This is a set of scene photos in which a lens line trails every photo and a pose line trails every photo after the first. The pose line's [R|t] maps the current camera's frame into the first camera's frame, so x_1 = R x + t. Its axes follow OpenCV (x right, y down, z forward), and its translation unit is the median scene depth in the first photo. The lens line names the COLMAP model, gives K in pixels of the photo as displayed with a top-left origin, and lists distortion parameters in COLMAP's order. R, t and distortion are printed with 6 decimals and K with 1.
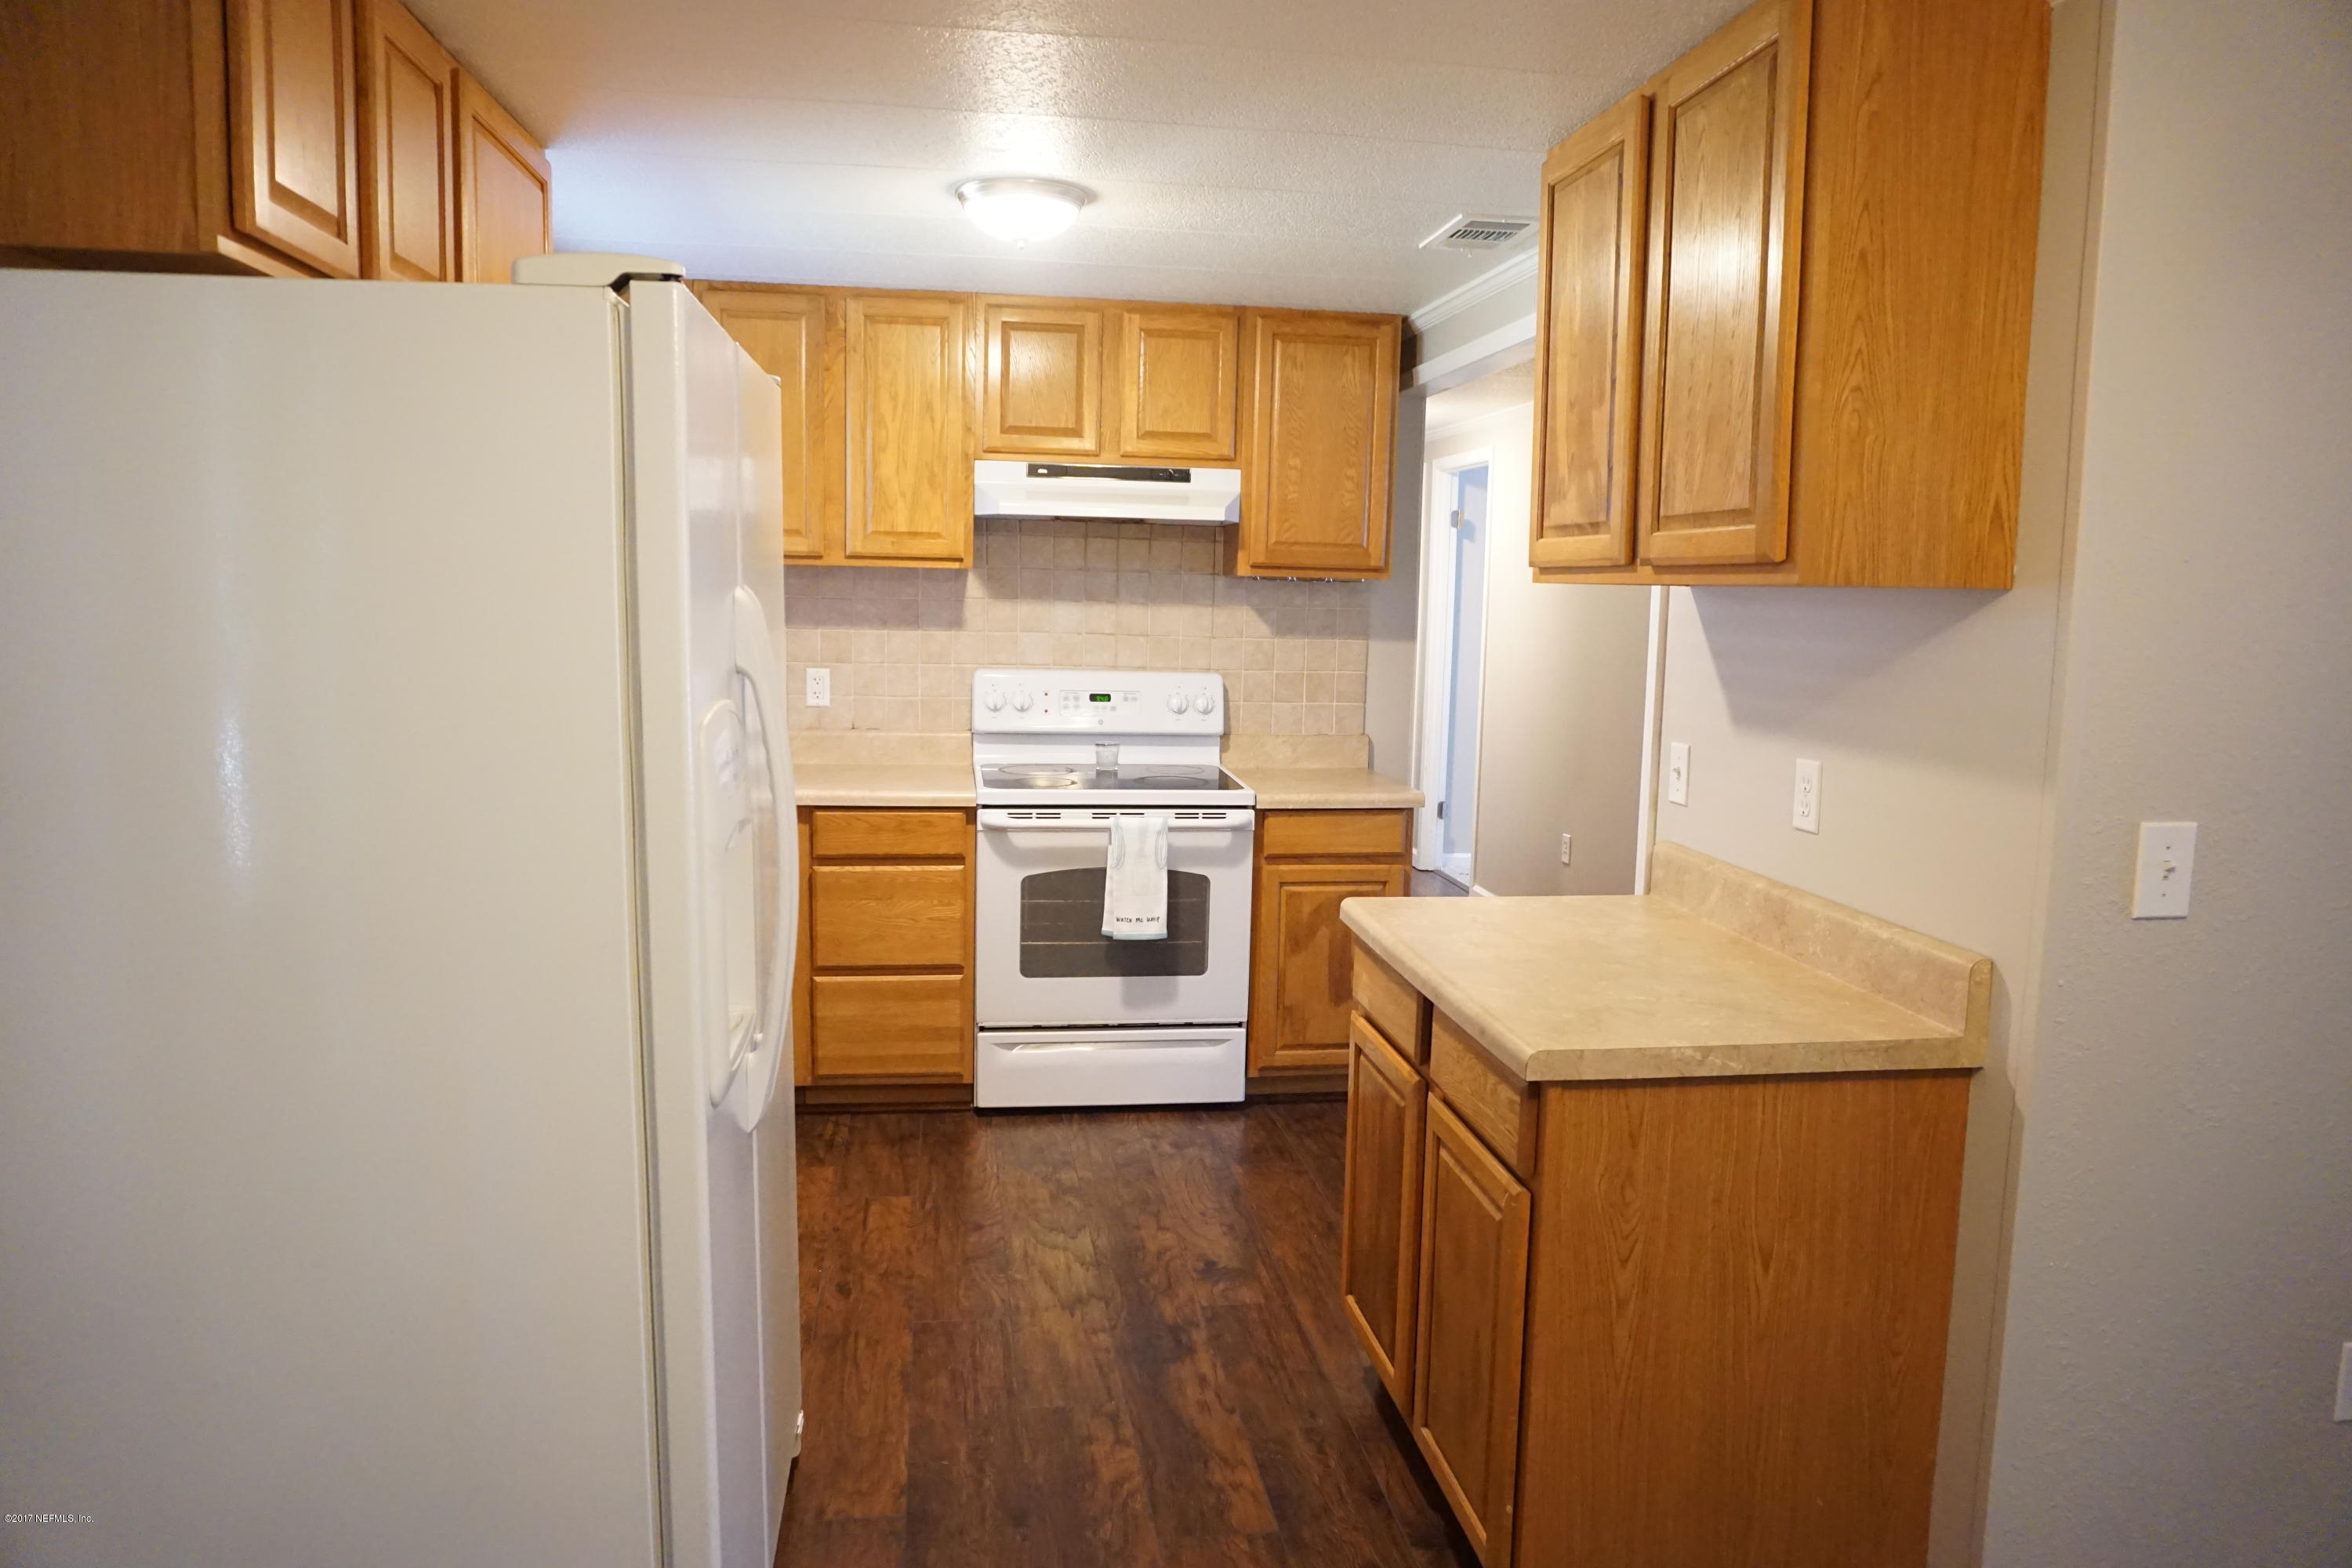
lens RADIAL K [[1547.9, 0, 1172.9], [0, 1547.9, 779.2], [0, 0, 1]] dist [-0.057058, 0.033319]
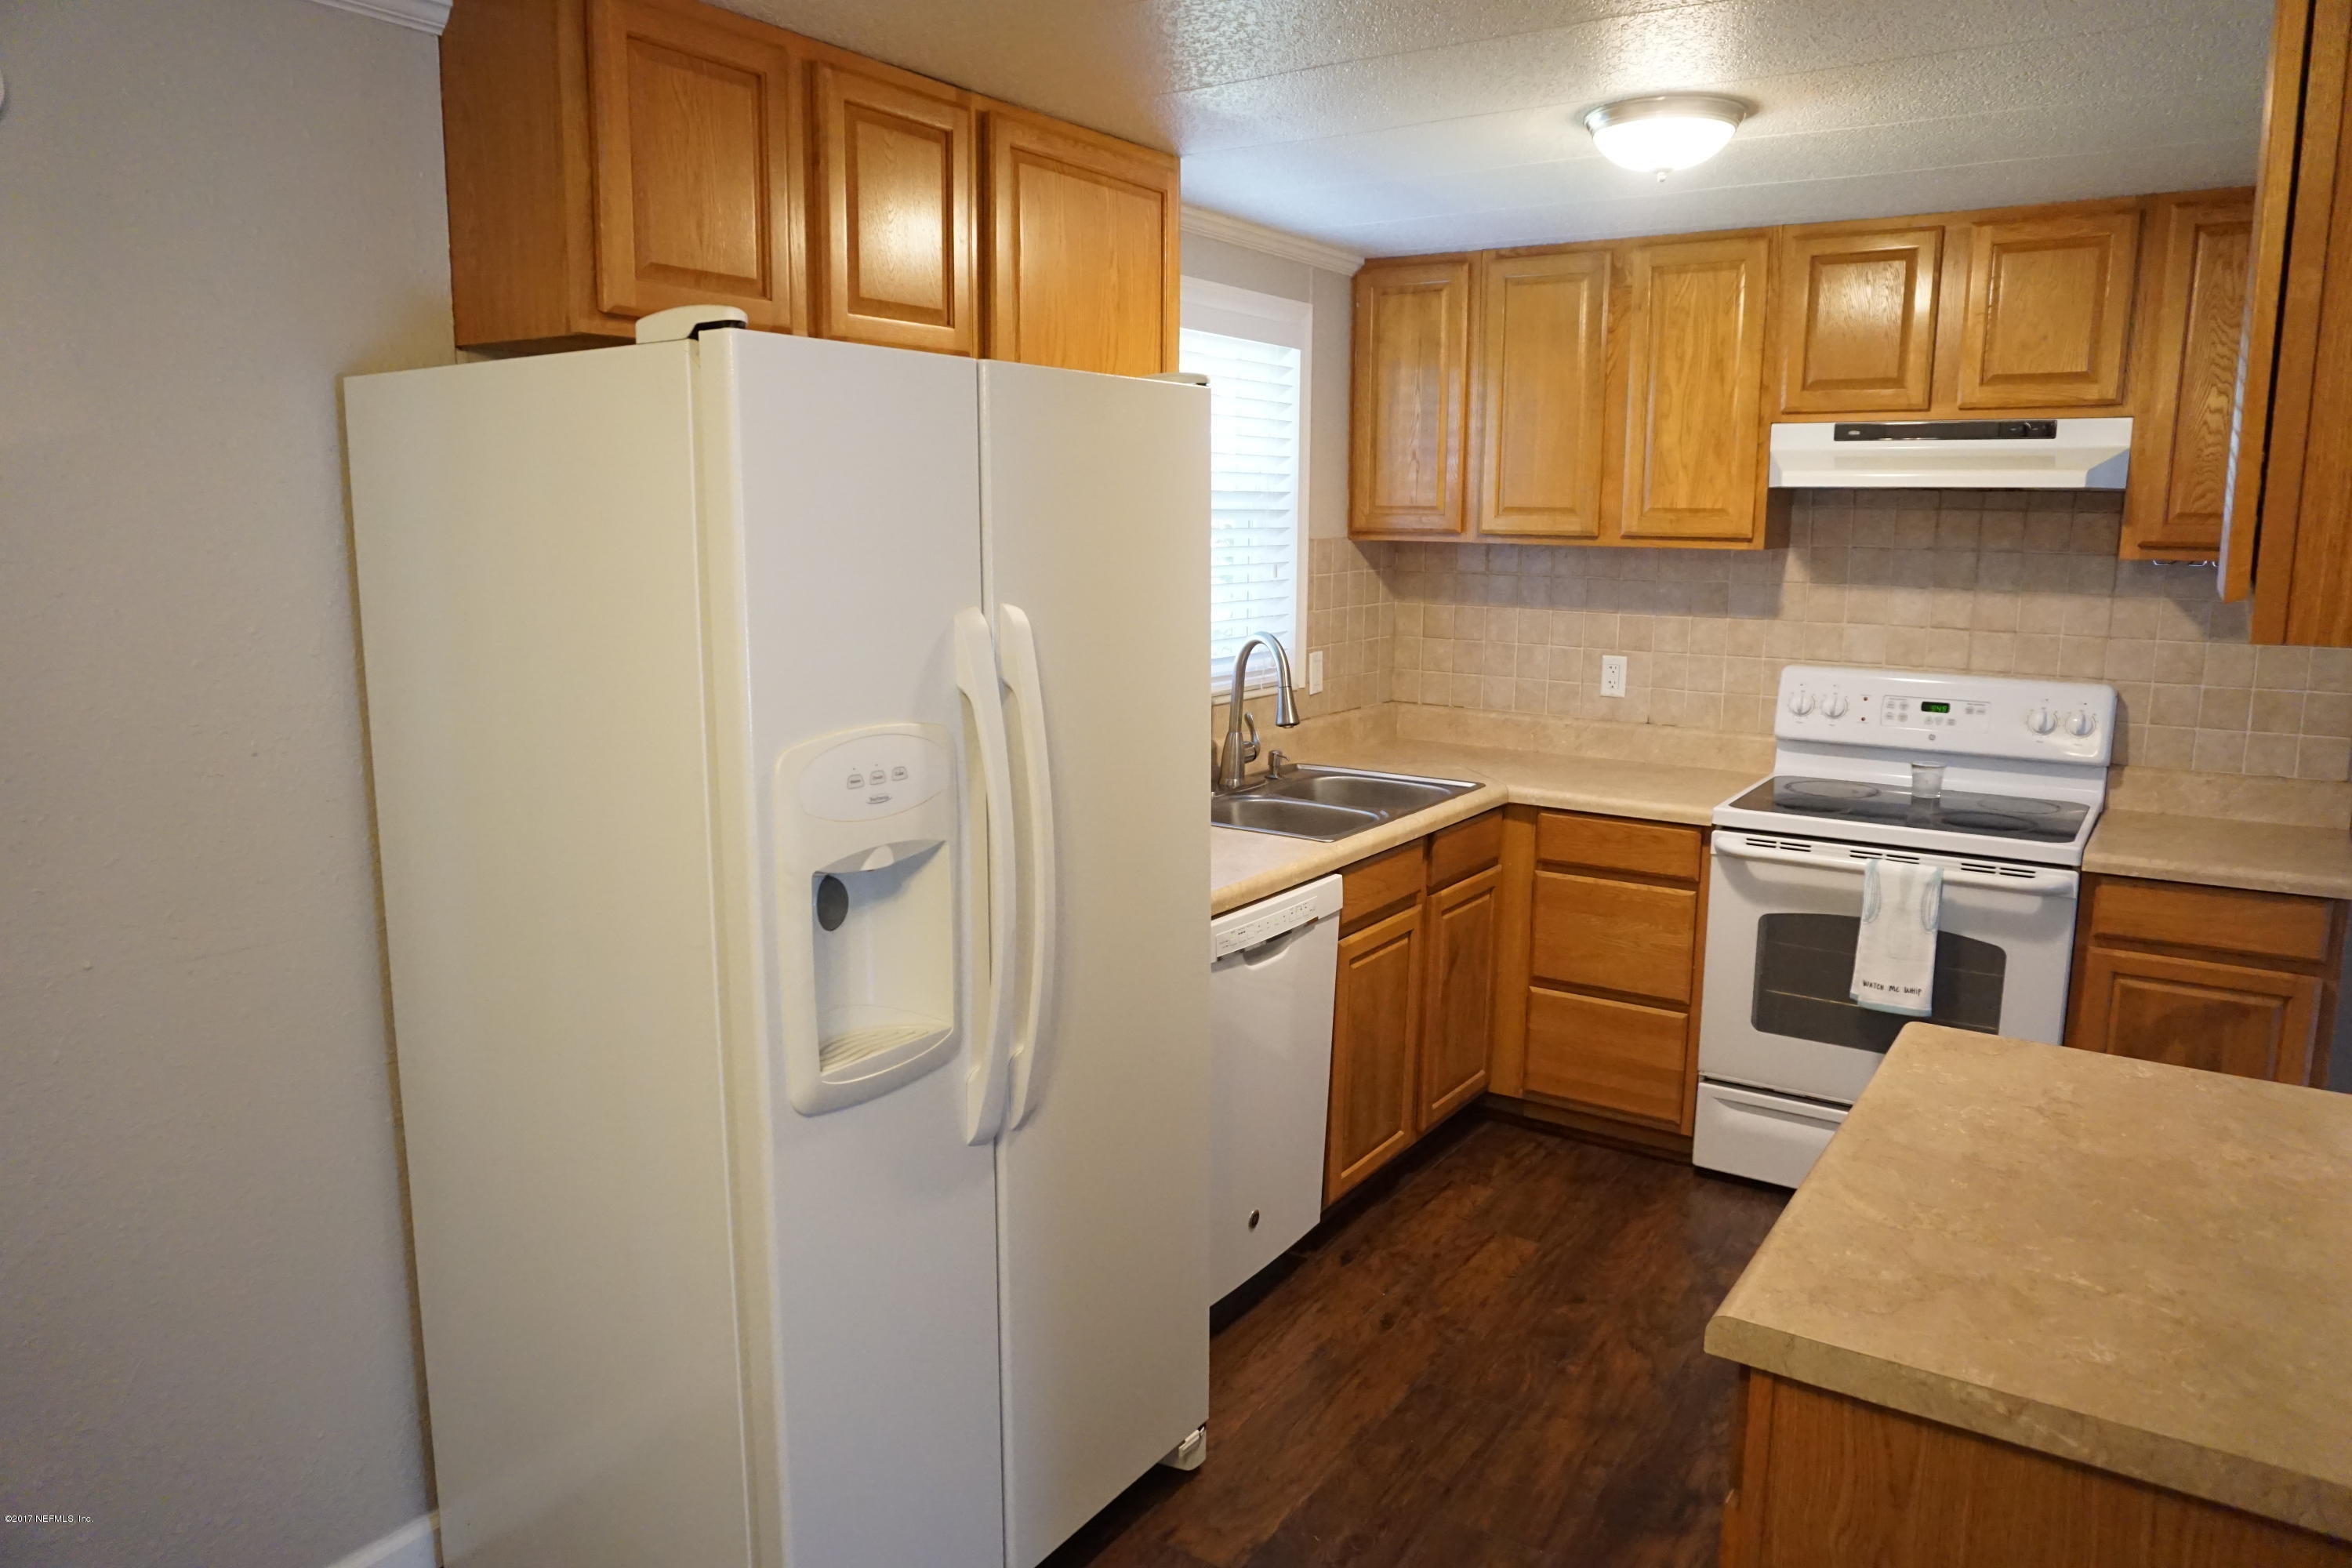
lens RADIAL K [[1547.9, 0, 1172.9], [0, 1547.9, 779.2], [0, 0, 1]] dist [-0.057058, 0.033319]
pose [[0.741145, 0.094748, -0.664625, 0.213086], [-0.074736, 0.995482, 0.058574, -0.035497], [0.667172, 0.006260, 0.744878, 0.147535]]
